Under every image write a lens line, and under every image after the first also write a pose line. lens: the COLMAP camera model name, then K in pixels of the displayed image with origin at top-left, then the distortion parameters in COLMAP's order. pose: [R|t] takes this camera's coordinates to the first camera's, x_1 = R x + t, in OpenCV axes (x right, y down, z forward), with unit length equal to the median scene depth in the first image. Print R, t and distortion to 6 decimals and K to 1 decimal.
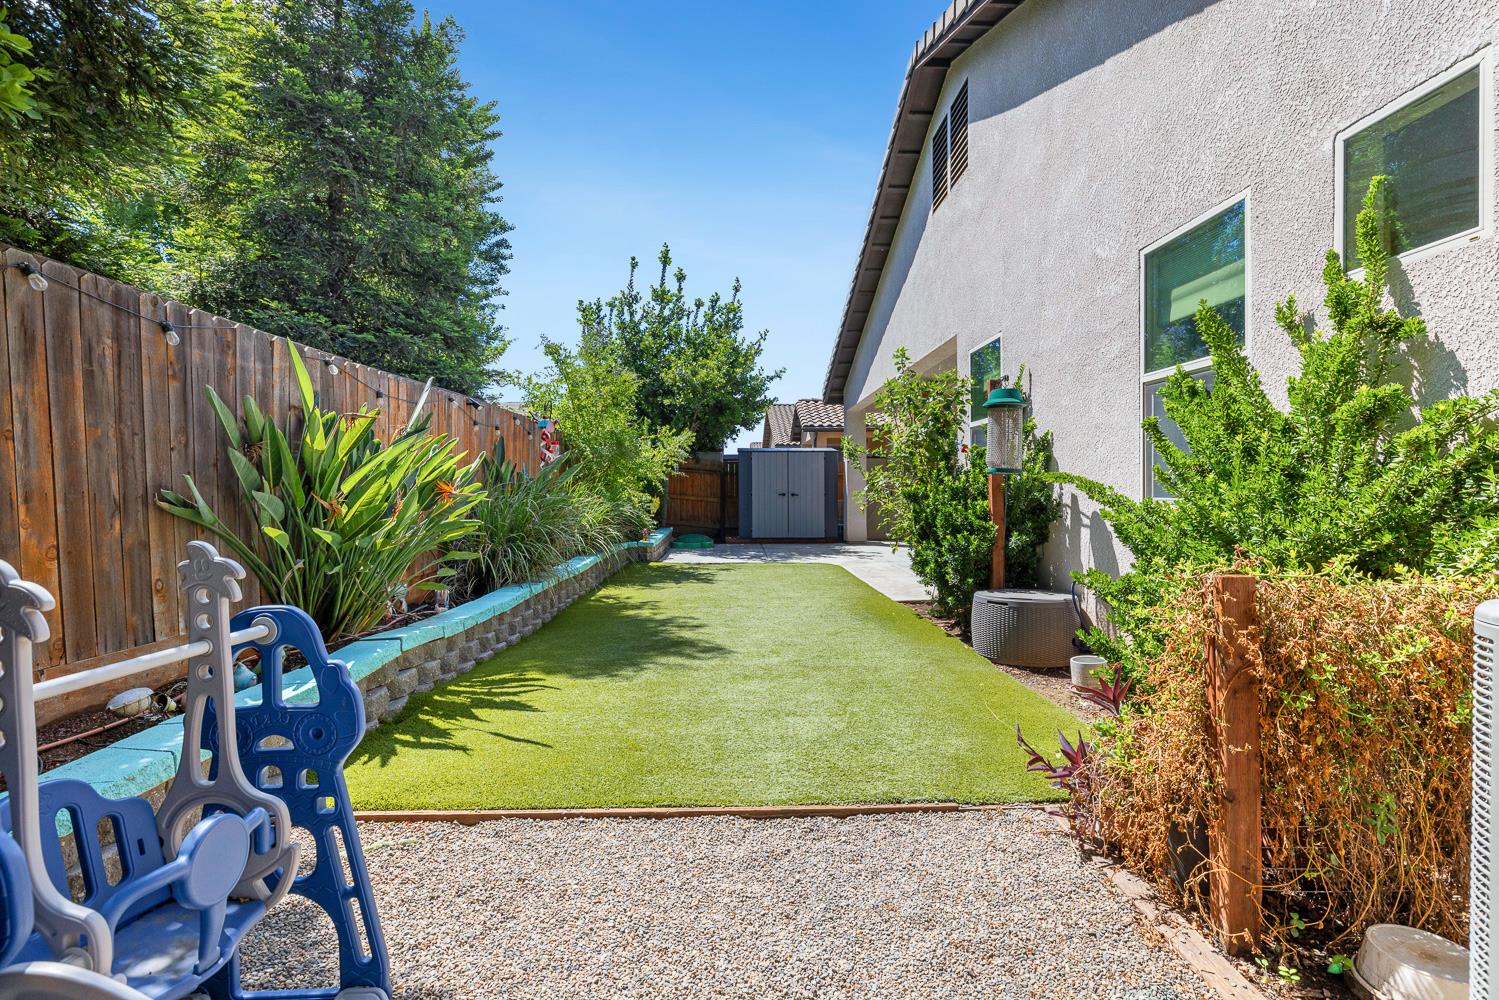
lens RADIAL K [[720.7, 0, 749.8], [0, 720.7, 498.8], [0, 0, 1]] dist [-0.004477, -0.001009]
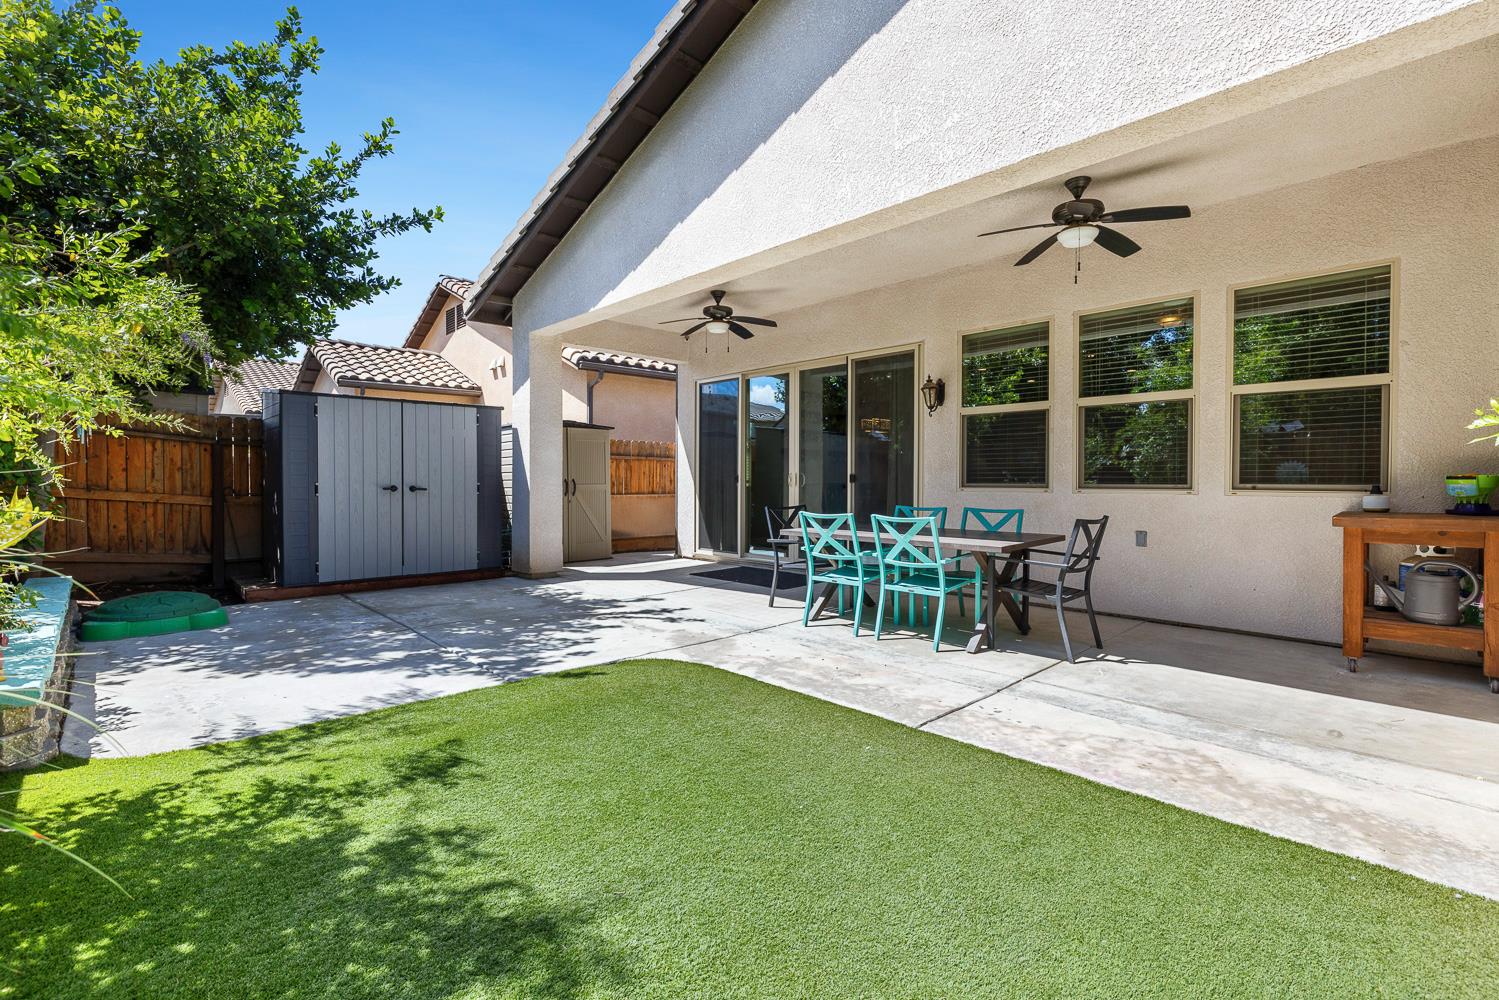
lens RADIAL K [[675.8, 0, 747.4], [0, 675.8, 486.0], [0, 0, 1]] dist [-0.003927, -0.000270]
pose [[0.749334, -0.004302, 0.662178, -0.075930], [0.007494, 0.999970, -0.001983, -0.004924], [-0.662150, 0.006448, 0.749344, 0.496342]]
